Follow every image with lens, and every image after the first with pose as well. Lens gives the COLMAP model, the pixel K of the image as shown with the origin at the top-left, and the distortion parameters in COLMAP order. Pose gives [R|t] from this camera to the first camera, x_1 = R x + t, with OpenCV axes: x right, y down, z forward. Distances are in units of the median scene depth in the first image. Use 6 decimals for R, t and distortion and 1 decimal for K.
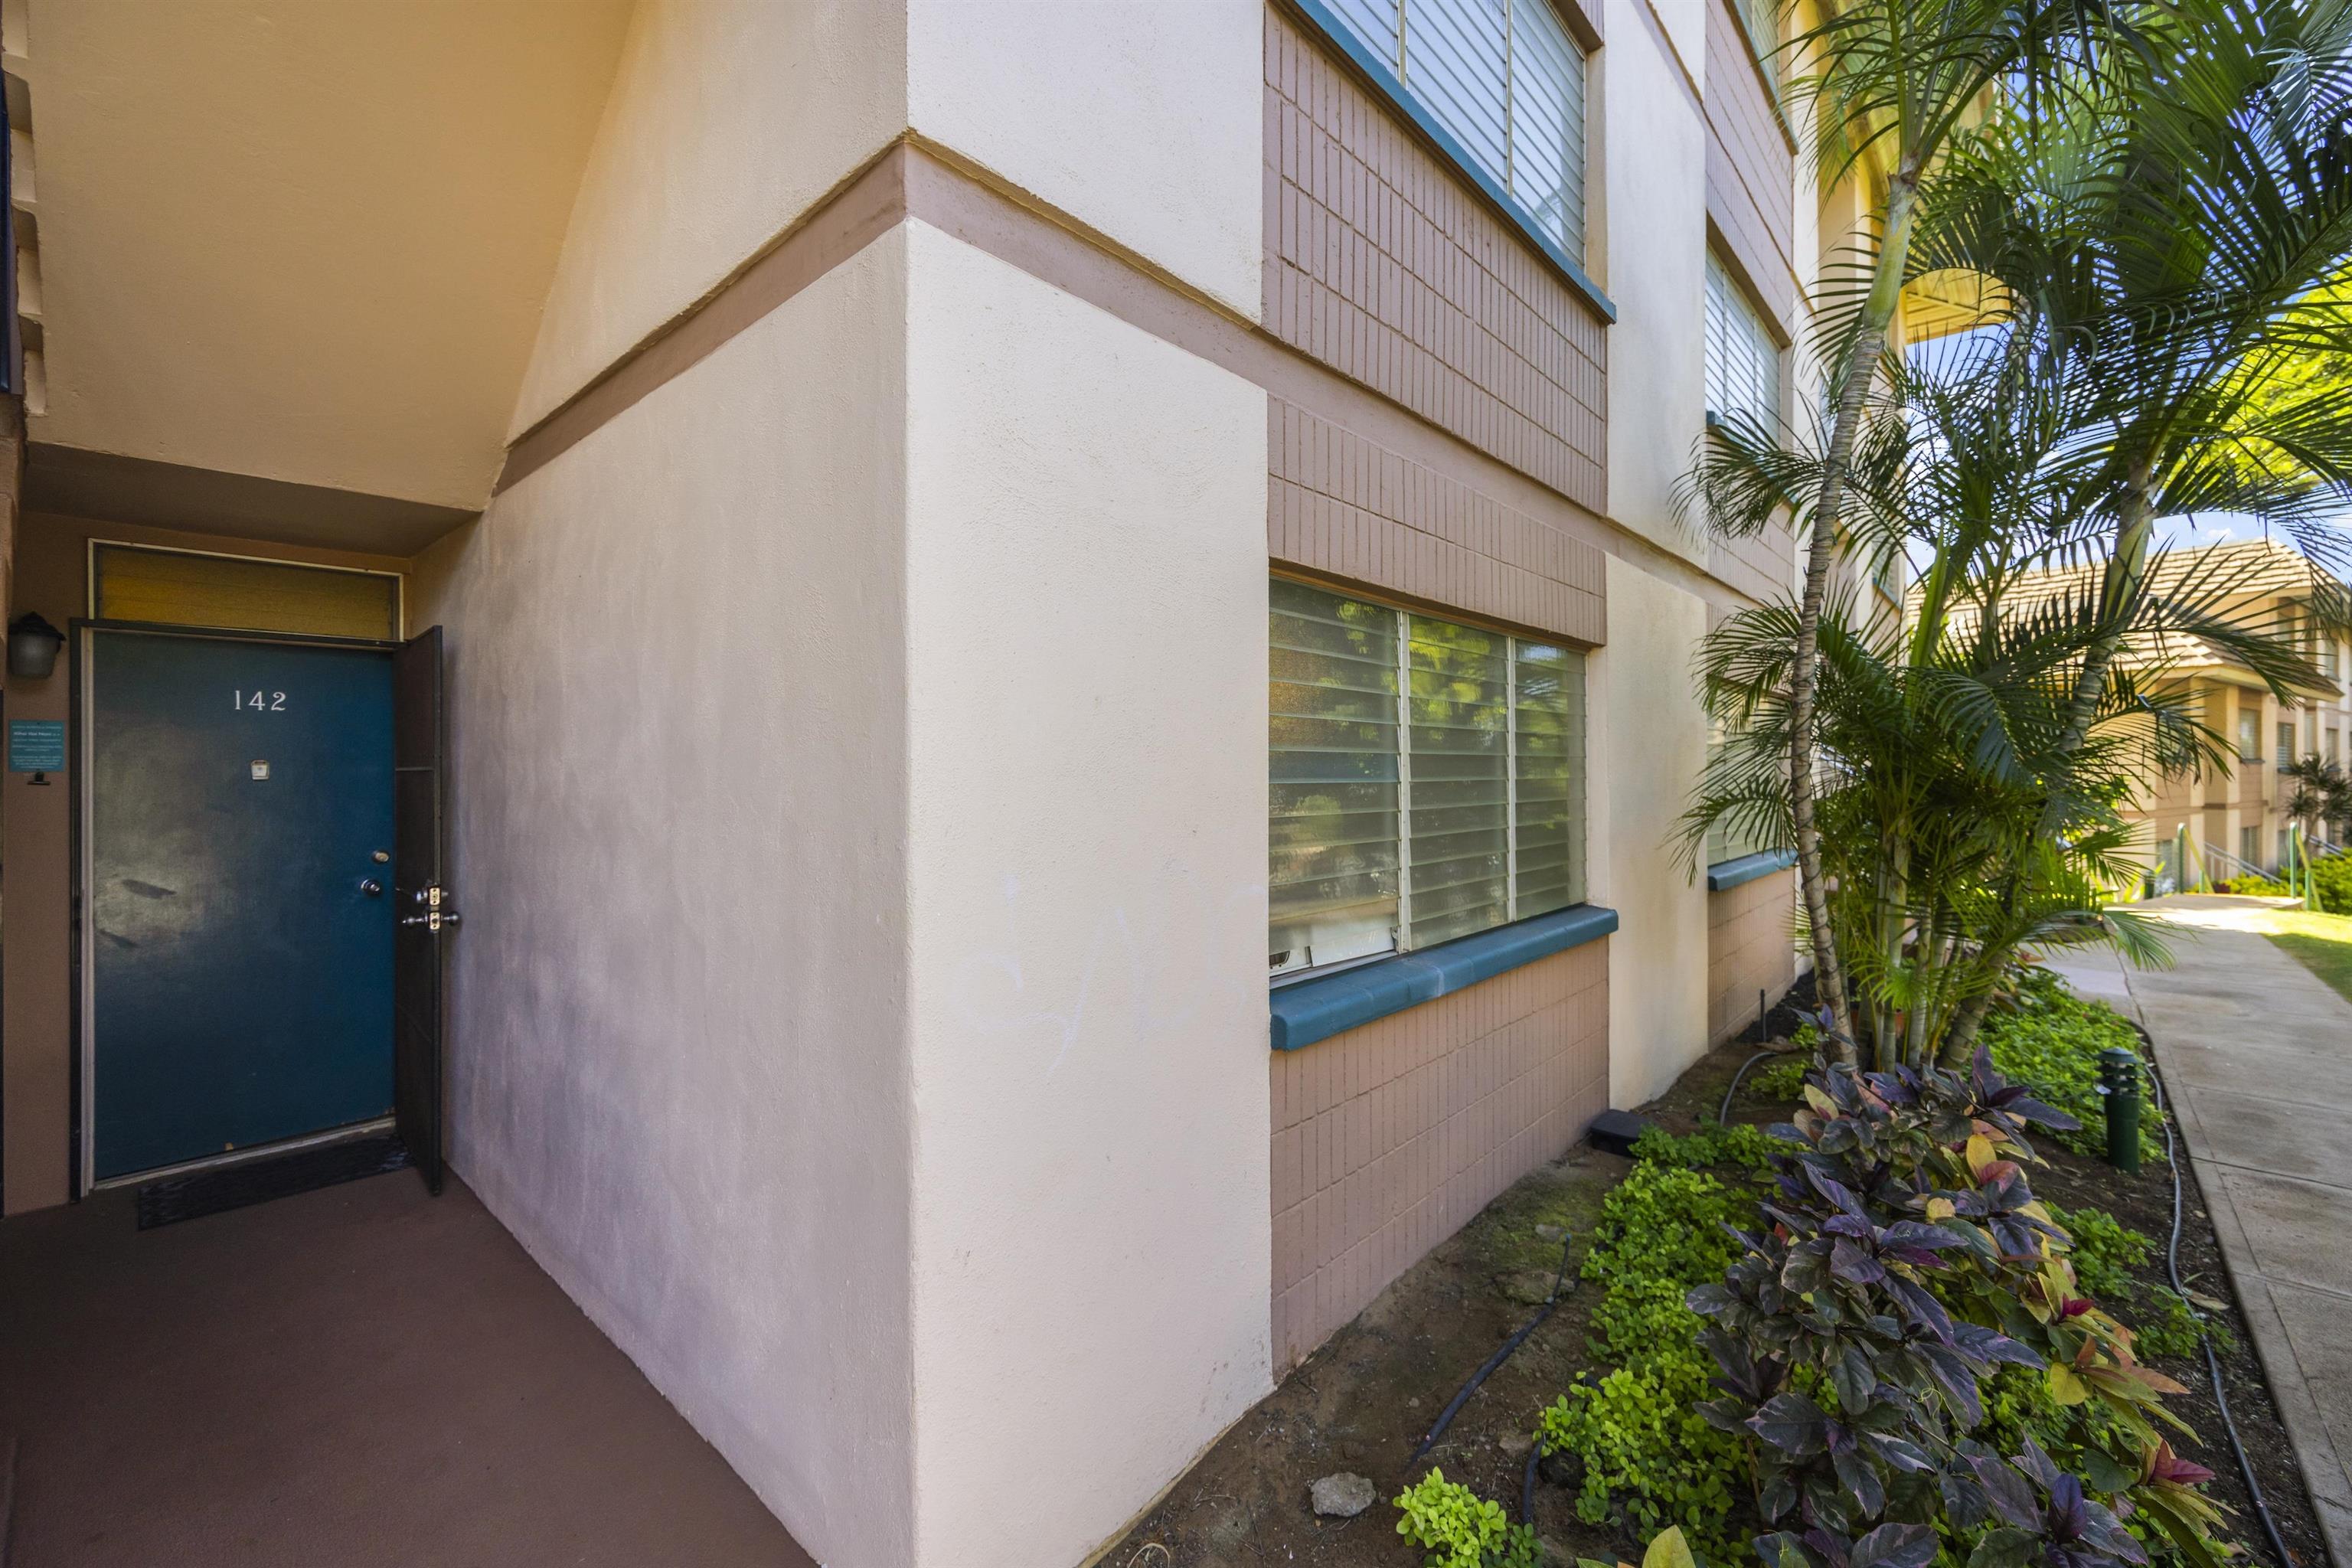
lens RADIAL K [[994.4, 0, 1166.5], [0, 994.4, 772.2], [0, 0, 1]] dist [-0.001380, -0.000049]
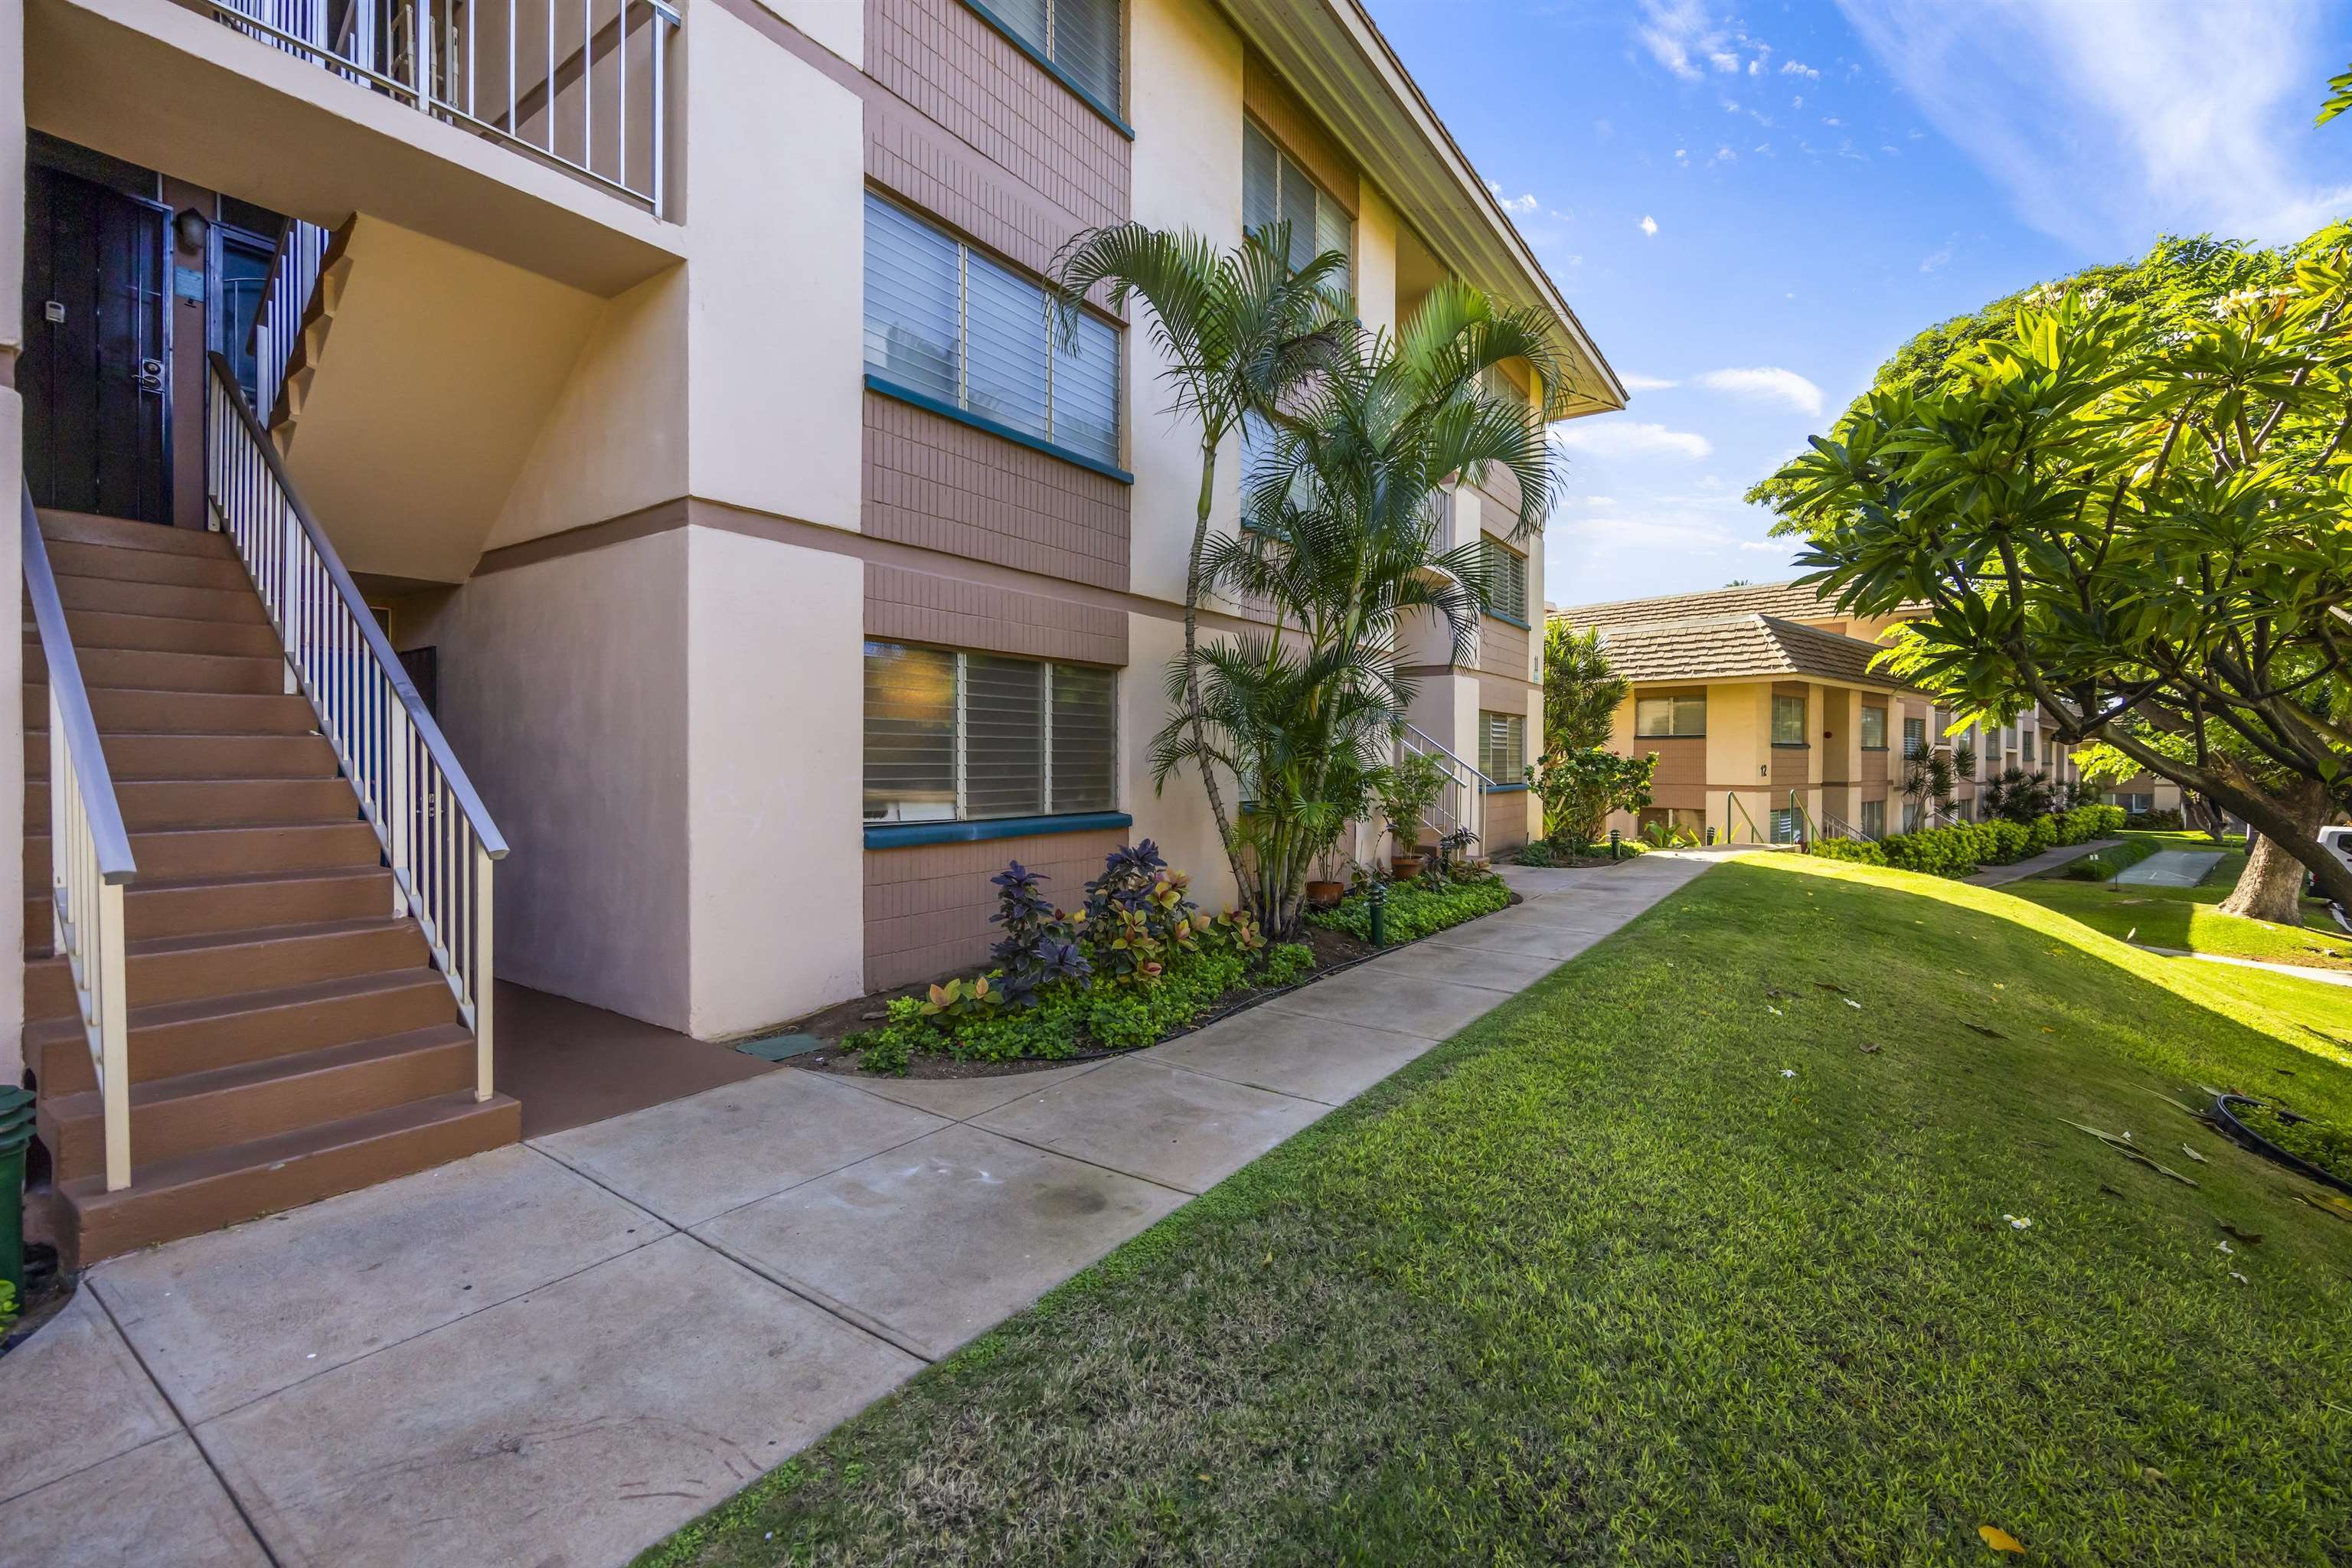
lens RADIAL K [[994.4, 0, 1166.5], [0, 994.4, 772.2], [0, 0, 1]] dist [-0.001380, -0.000049]
pose [[0.991886, 0.005874, 0.126993, 0.367344], [-0.007931, 0.999845, 0.015698, 0.042742], [-0.126882, -0.016578, 0.991779, -0.995584]]
